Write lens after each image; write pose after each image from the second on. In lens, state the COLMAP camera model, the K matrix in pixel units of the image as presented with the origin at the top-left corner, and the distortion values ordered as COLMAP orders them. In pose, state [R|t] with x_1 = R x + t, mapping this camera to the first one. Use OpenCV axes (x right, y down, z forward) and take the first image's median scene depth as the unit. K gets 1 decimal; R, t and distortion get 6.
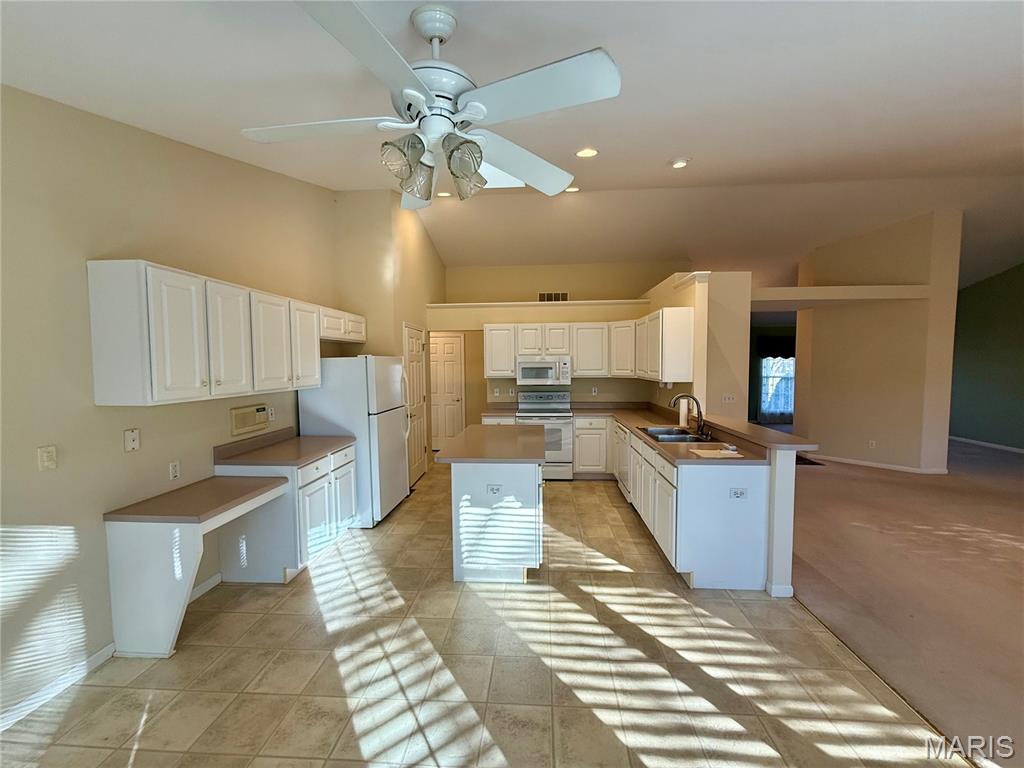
lens RADIAL K [[410.8, 0, 514.7], [0, 410.8, 386.7], [0, 0, 1]] dist [-0.000452, 0.000152]
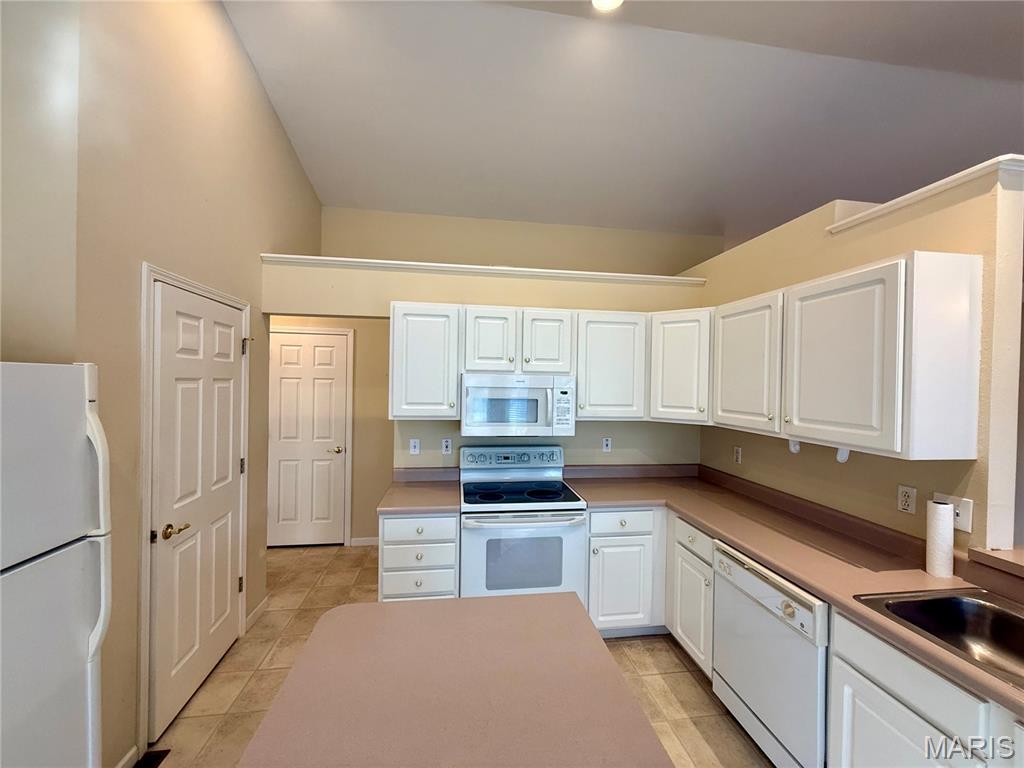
lens RADIAL K [[410.8, 0, 510.9], [0, 410.8, 386.9], [0, 0, 1]] dist [-0.000452, 0.000152]
pose [[0.978517, 0.022965, 0.204885, -0.045665], [-0.014246, 0.998933, -0.043929, -0.050272], [-0.205675, 0.040067, 0.977800, 0.675859]]
